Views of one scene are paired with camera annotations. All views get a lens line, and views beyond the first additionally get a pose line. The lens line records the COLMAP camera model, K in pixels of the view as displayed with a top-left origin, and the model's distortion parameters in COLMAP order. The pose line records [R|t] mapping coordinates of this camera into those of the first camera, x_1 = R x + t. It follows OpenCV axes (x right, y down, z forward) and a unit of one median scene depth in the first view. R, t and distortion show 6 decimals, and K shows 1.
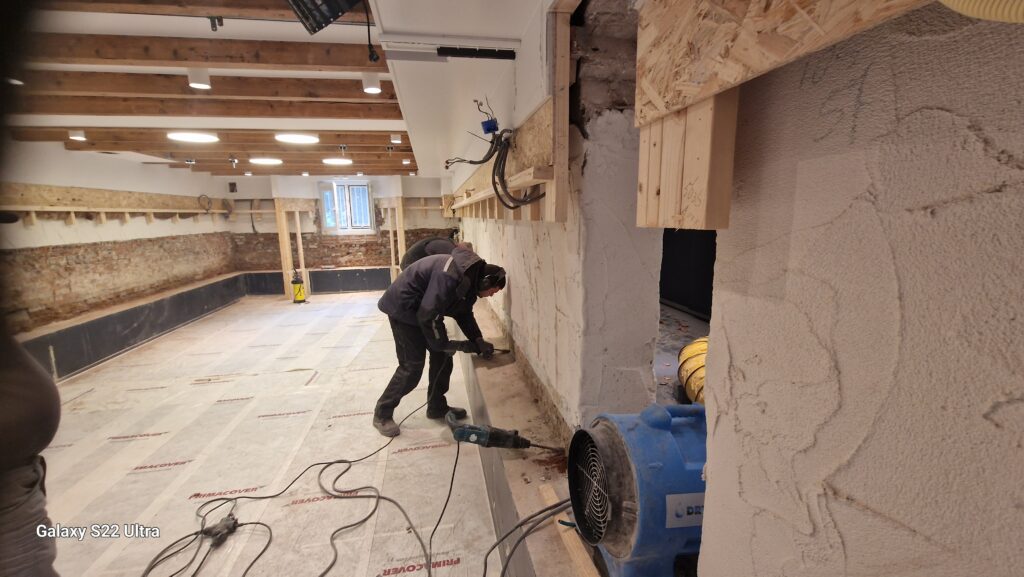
lens RADIAL K [[420.5, 0, 517.7], [0, 420.5, 289.8], [0, 0, 1]] dist [-0.003488, -0.001084]
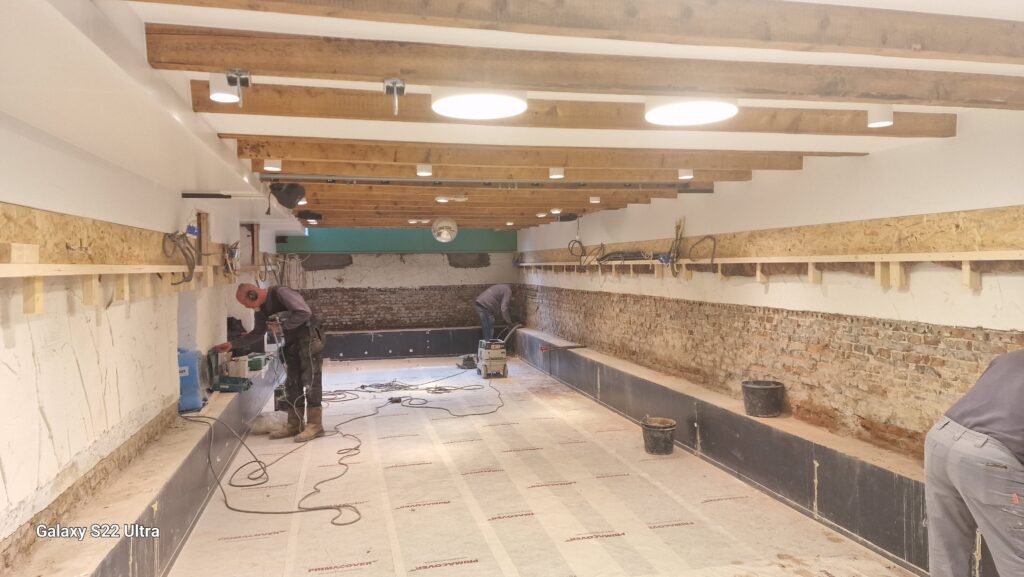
lens RADIAL K [[681.7, 0, 506.0], [0, 681.7, 272.4], [0, 0, 1]] dist [0.071673, -0.068119]
pose [[-0.999046, 0.019908, -0.038880, -0.382512], [0.012398, 0.982731, 0.184623, -0.232439], [0.041884, 0.183965, -0.982040, 1.241823]]
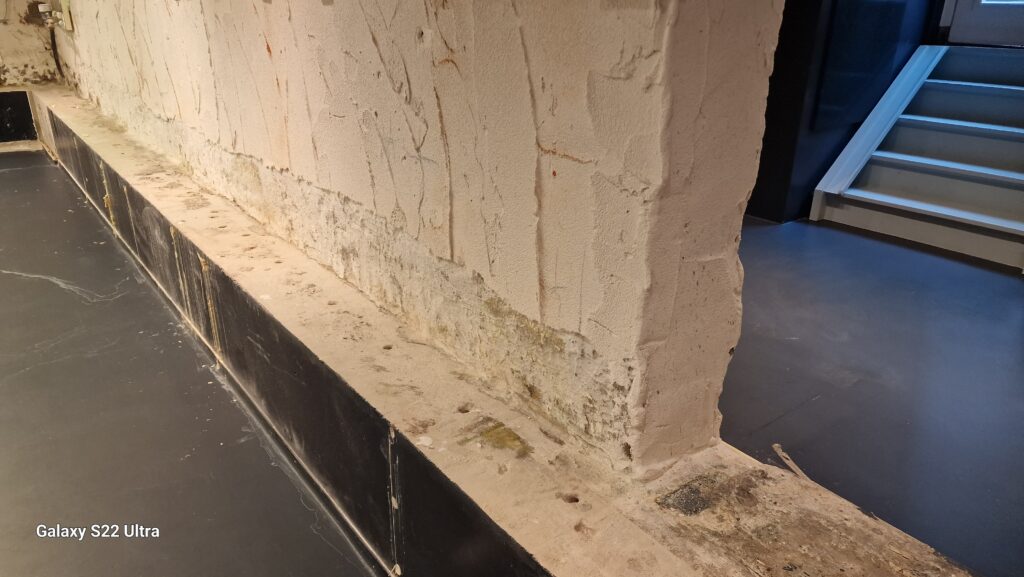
lens RADIAL K [[681.7, 0, 513.9], [0, 681.7, 282.6], [0, 0, 1]] dist [0.071673, -0.068119]
pose [[0.890989, -0.141329, 0.431467, -0.092324], [0.047958, 0.974298, 0.220099, 0.007033], [-0.451484, -0.175414, 0.874867, 0.111562]]
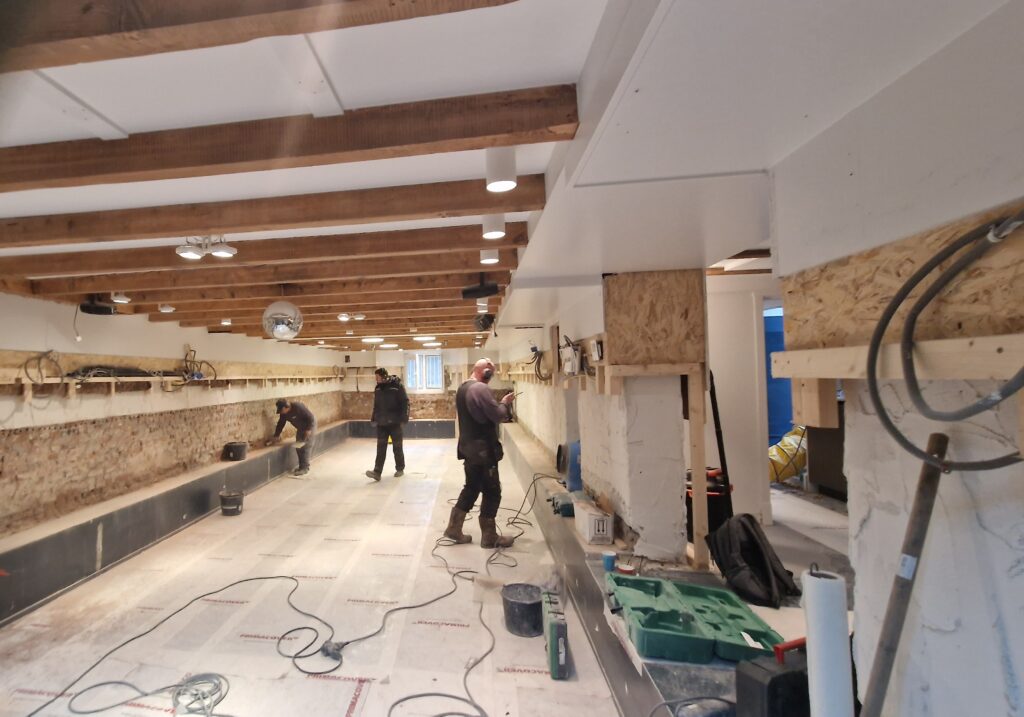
lens RADIAL K [[522.2, 0, 389.4], [0, 522.2, 361.4], [0, 0, 1]] dist [-0.000223, -0.004793]
pose [[0.938129, -0.011859, -0.346084, 0.074347], [-0.056826, 0.980593, -0.187640, 0.118474], [0.341592, 0.195697, 0.919248, -0.789724]]
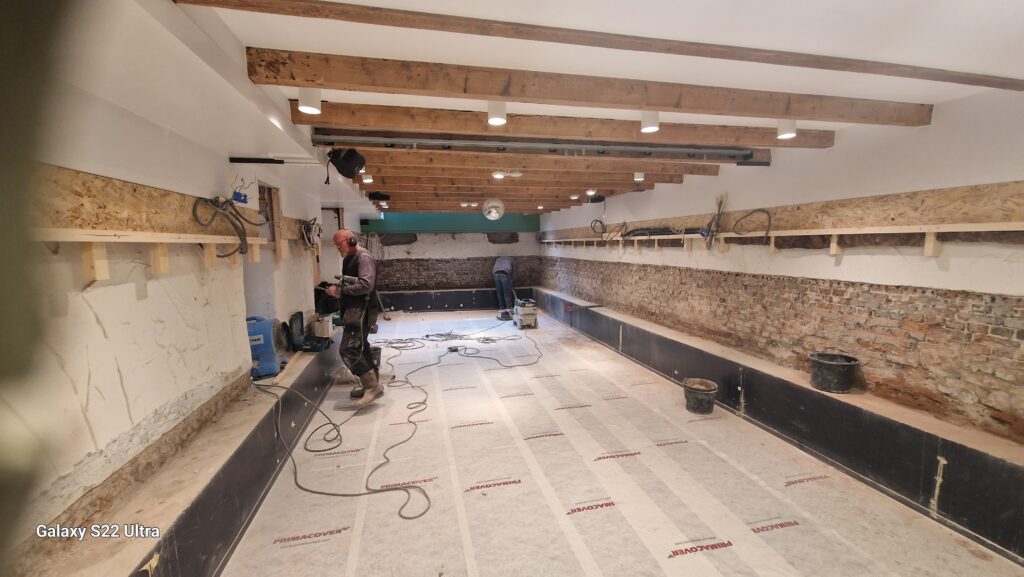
lens RADIAL K [[420.5, 0, 506.9], [0, 420.5, 298.5], [0, 0, 1]] dist [-0.003488, -0.001084]
pose [[-0.999527, 0.022175, -0.021325, -0.316588], [0.014774, 0.953978, 0.299512, -0.157022], [0.026985, 0.299055, -0.953854, 0.862305]]
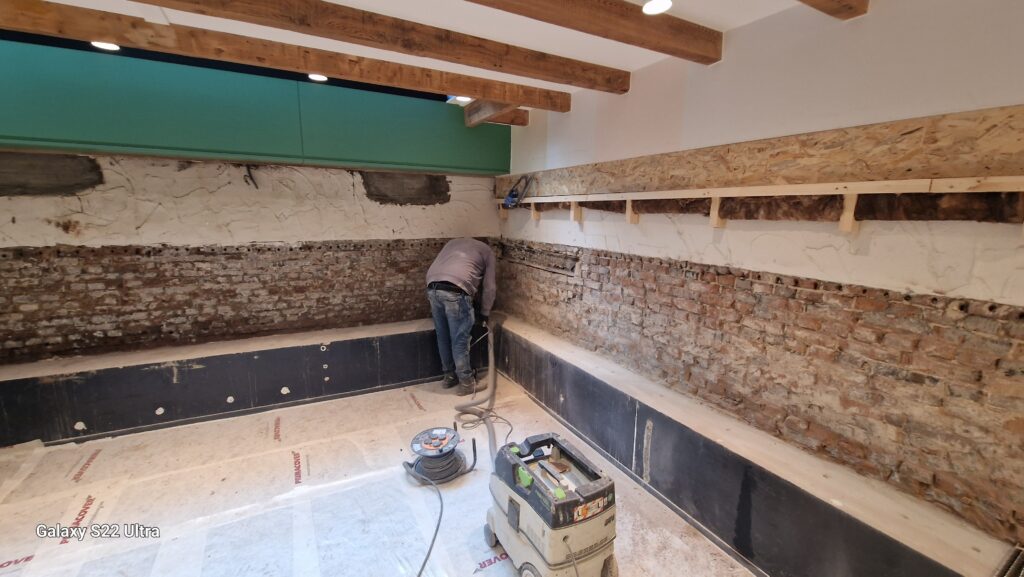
lens RADIAL K [[420.5, 0, 510.2], [0, 420.5, 292.9], [0, 0, 1]] dist [-0.003488, -0.001084]
pose [[-0.953630, 0.048472, -0.297054, -0.292107], [-0.061408, 0.934853, 0.349685, 0.059508], [0.294652, 0.351712, -0.888526, -0.309804]]
